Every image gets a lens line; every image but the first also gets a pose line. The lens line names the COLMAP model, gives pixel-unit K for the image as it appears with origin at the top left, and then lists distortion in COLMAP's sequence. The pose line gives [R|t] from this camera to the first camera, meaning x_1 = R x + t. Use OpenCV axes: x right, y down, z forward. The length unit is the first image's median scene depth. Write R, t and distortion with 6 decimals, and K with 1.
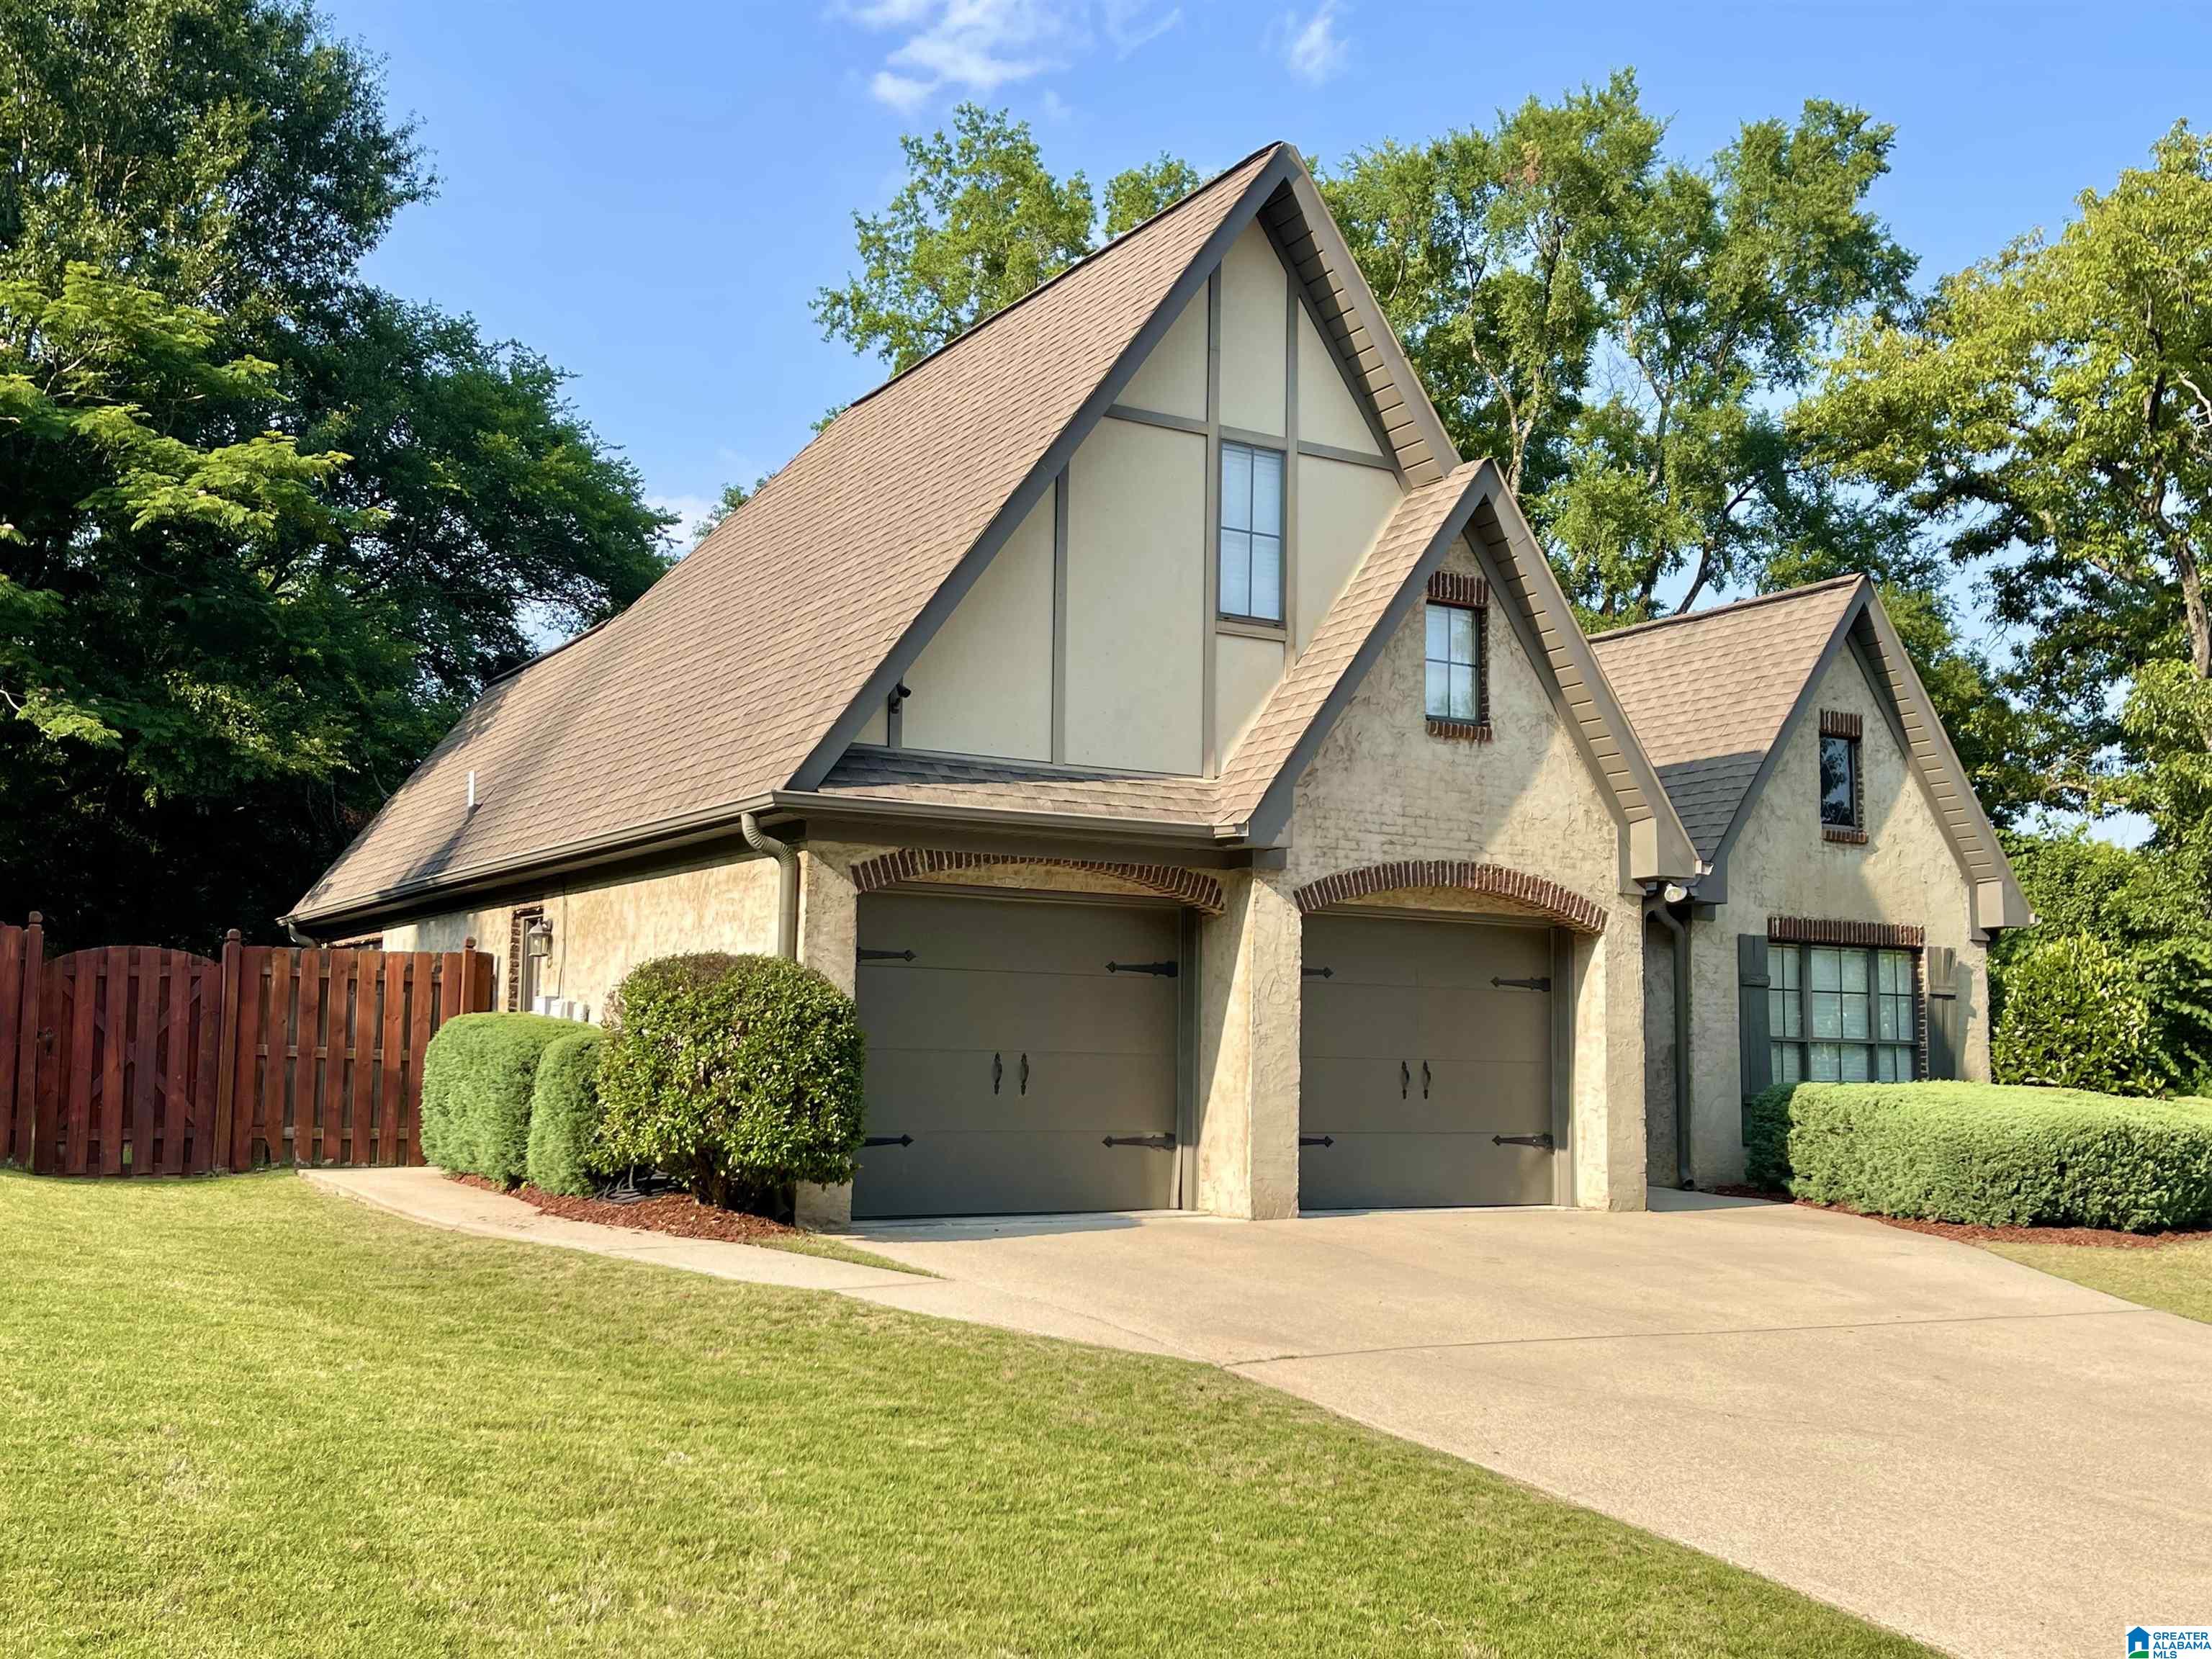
lens RADIAL K [[2177.2, 0, 1106.0], [0, 2177.2, 829.5], [0, 0, 1]] dist [0.088411, -0.146520]
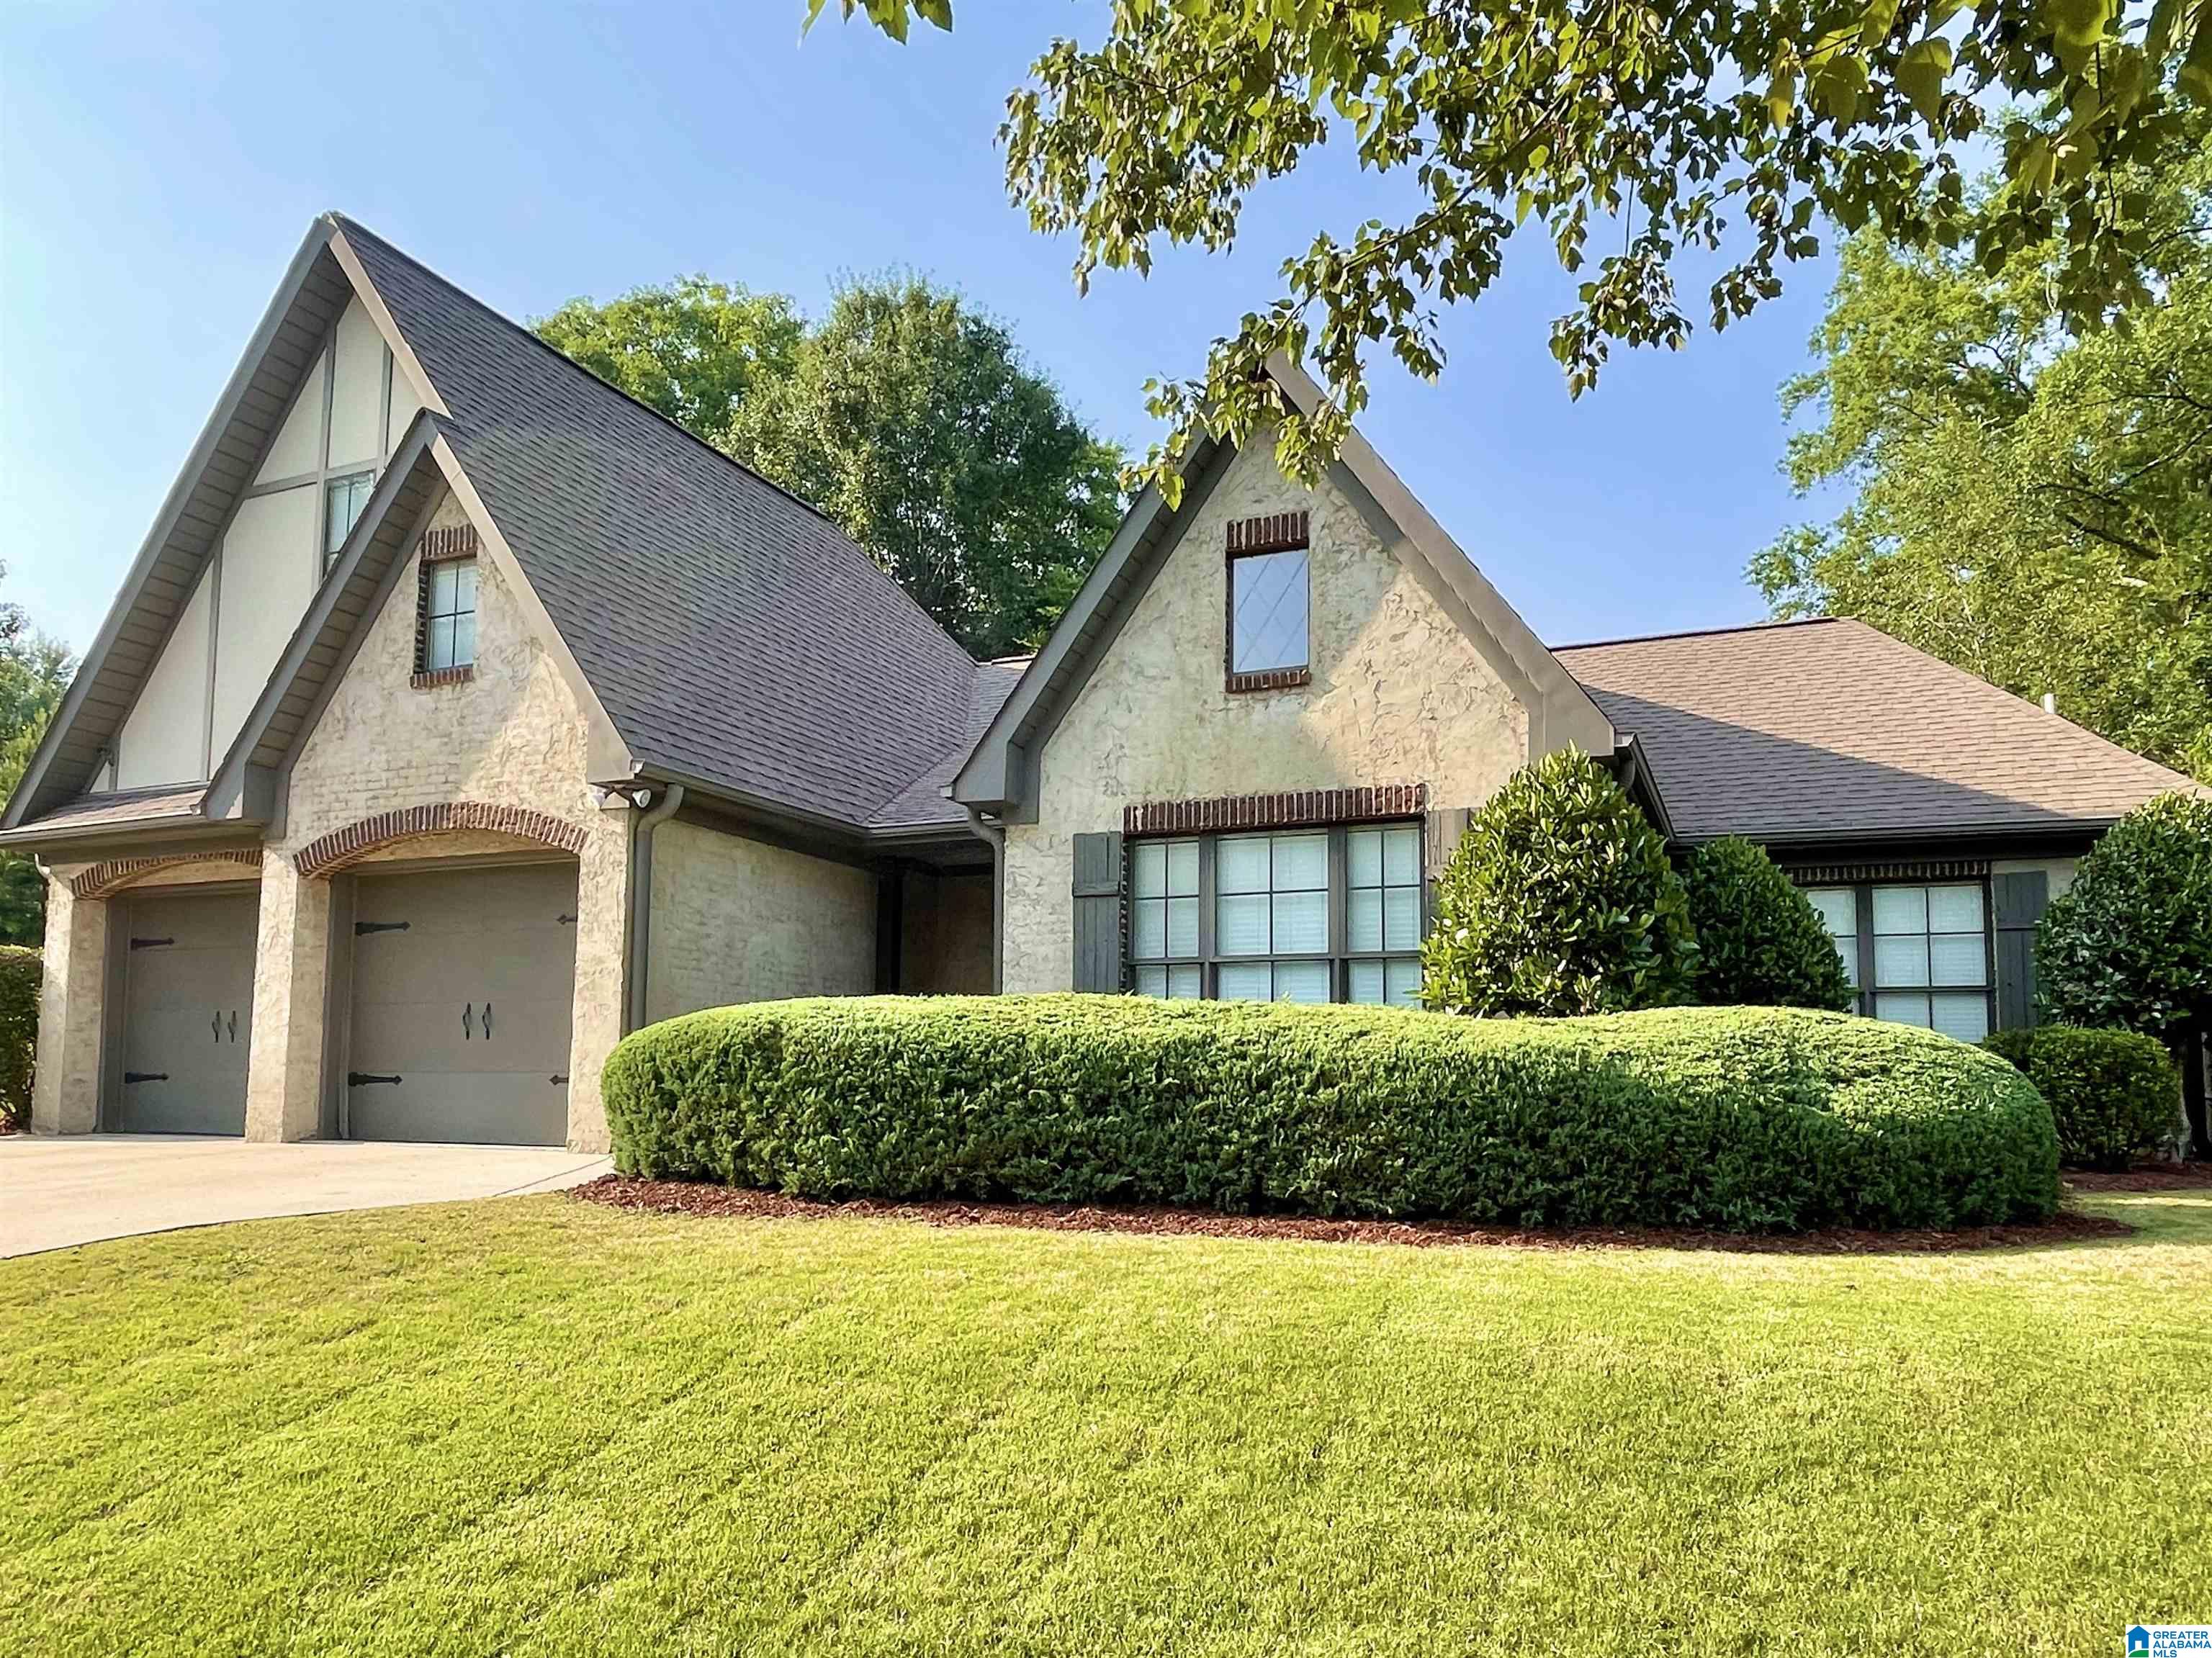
lens RADIAL K [[1550.4, 0, 1097.6], [0, 1550.4, 929.1], [0, 0, 1]] dist [0.002876, -0.000532]
pose [[0.563890, -0.097841, -0.820034, 0.912220], [0.088455, 0.994401, -0.057820, 0.139936], [0.821099, -0.039932, 0.569387, 0.827044]]
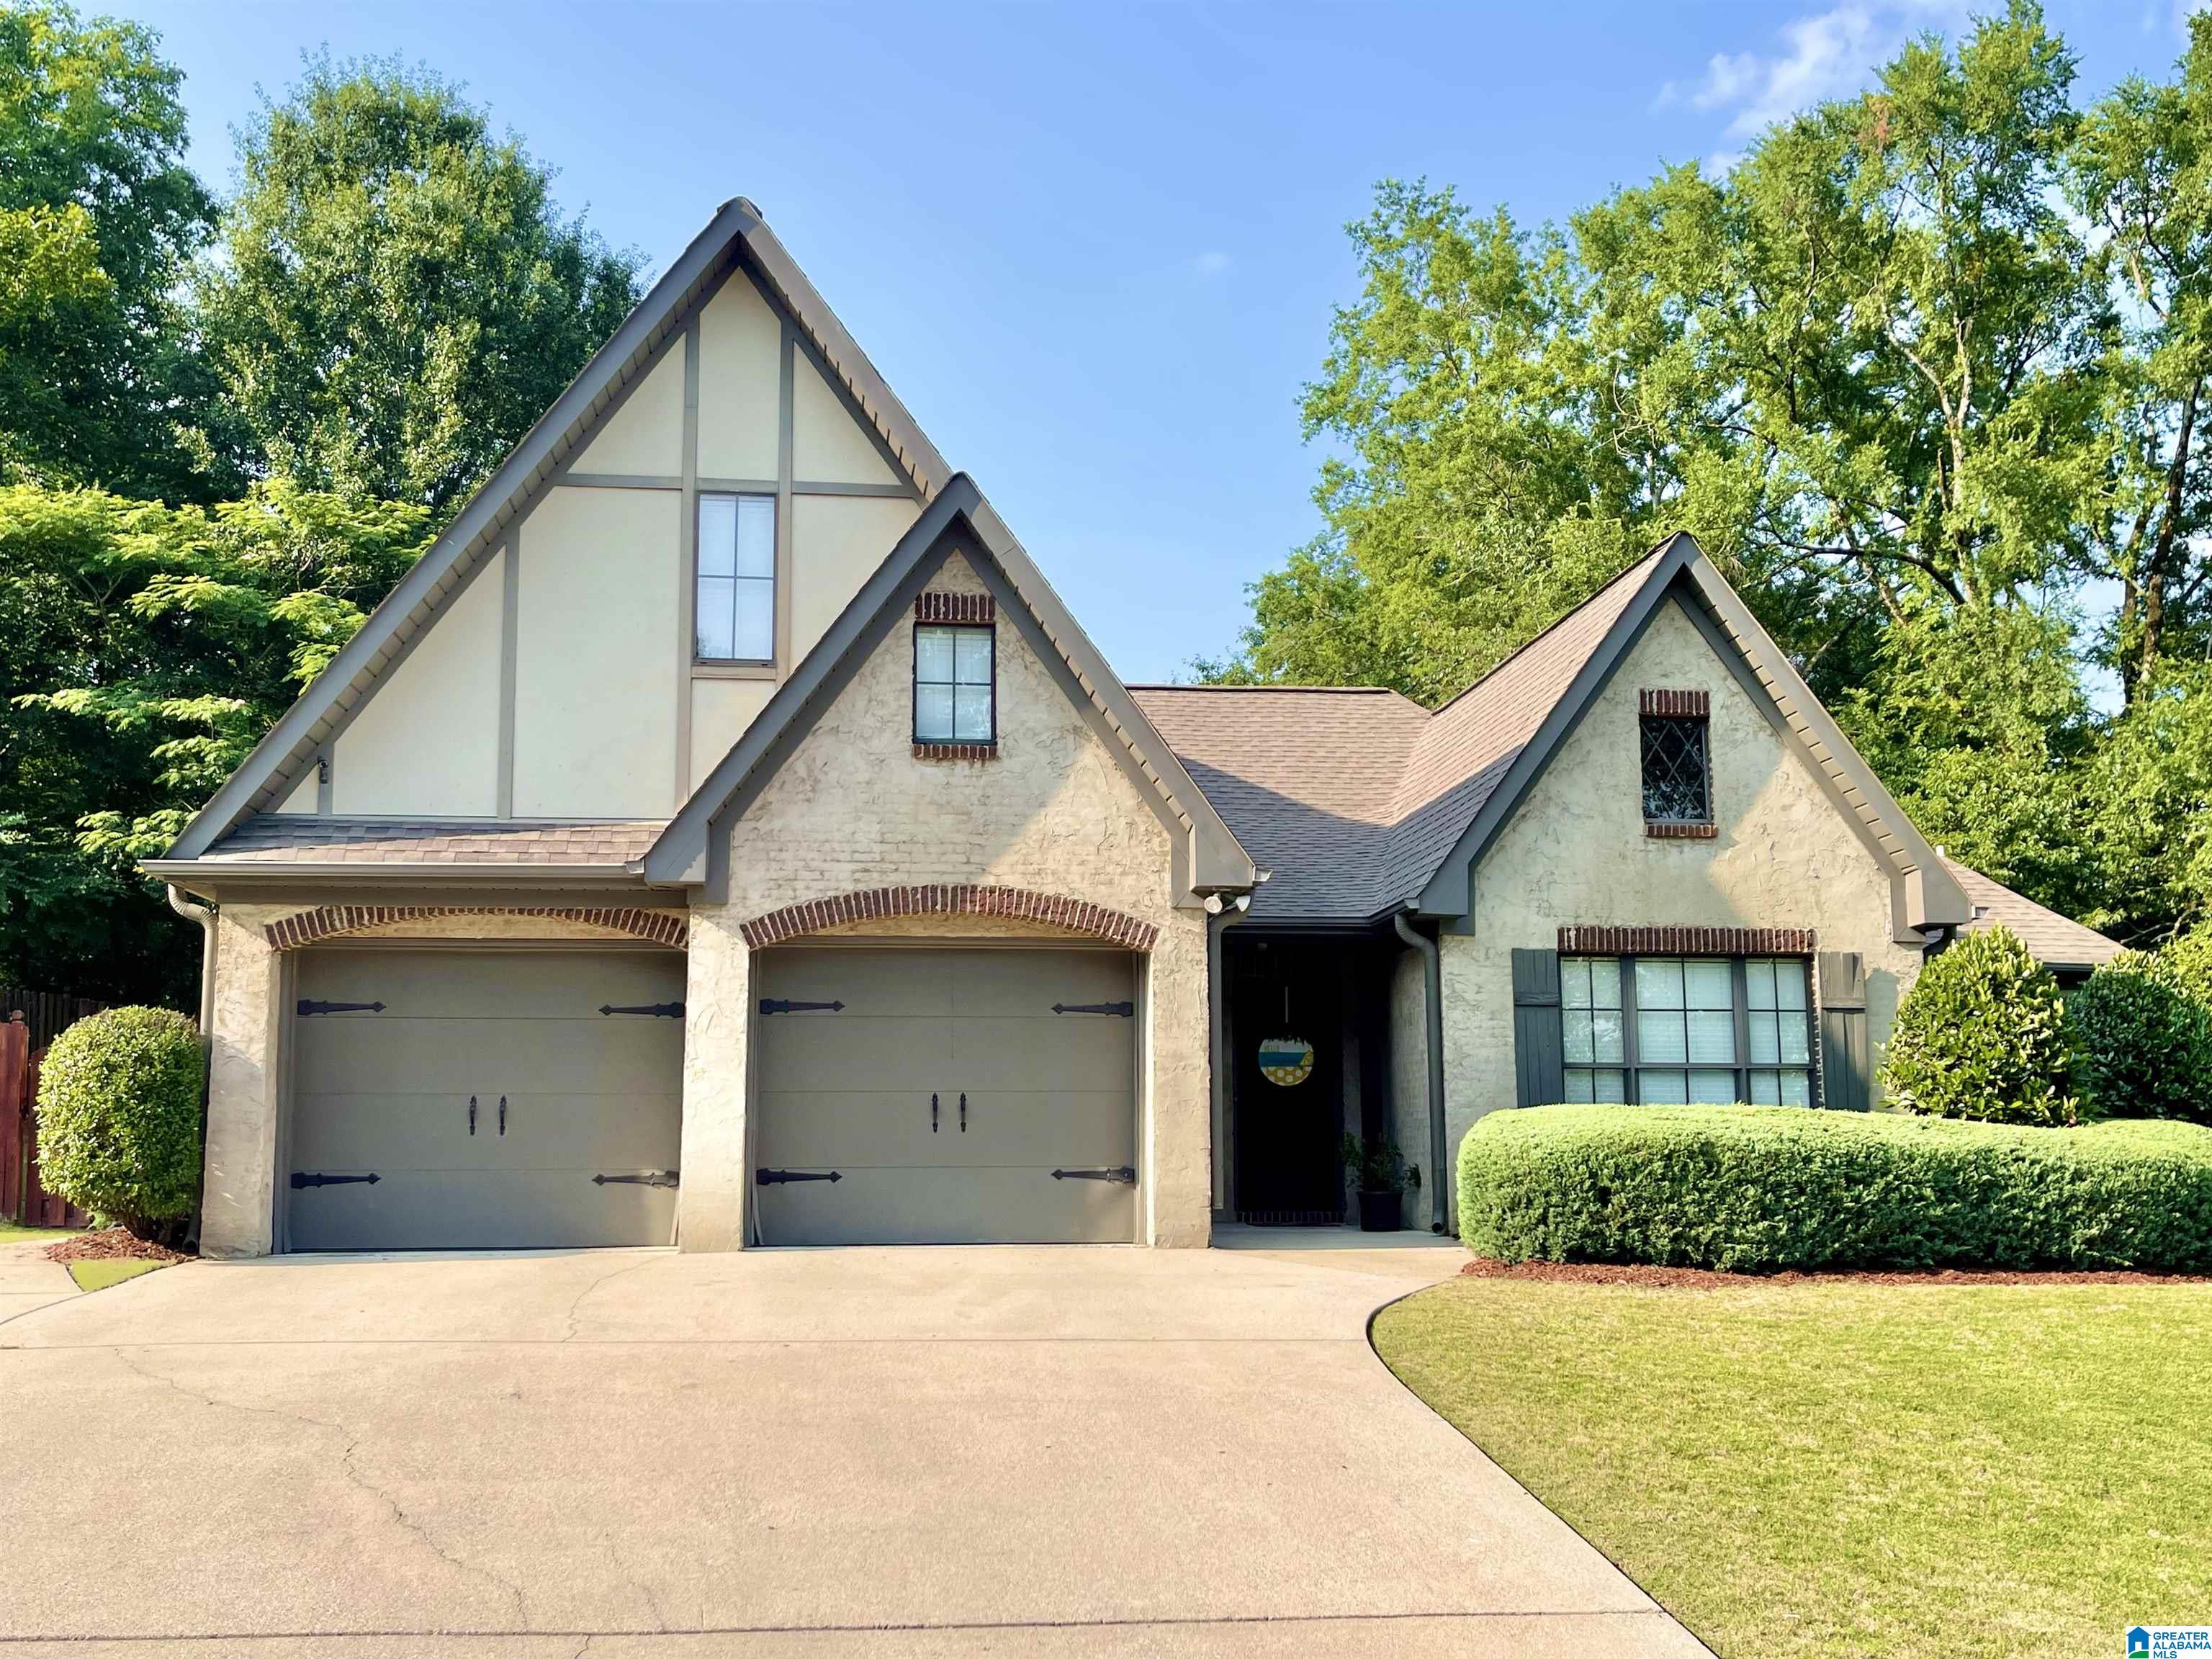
lens RADIAL K [[2177.2, 0, 1106.0], [0, 2177.2, 829.5], [0, 0, 1]] dist [0.088411, -0.146520]
pose [[0.908253, -0.081736, -0.410361, 0.614295], [0.061743, 0.996179, -0.061764, 0.053360], [0.413841, 0.030760, 0.909829, 0.142711]]
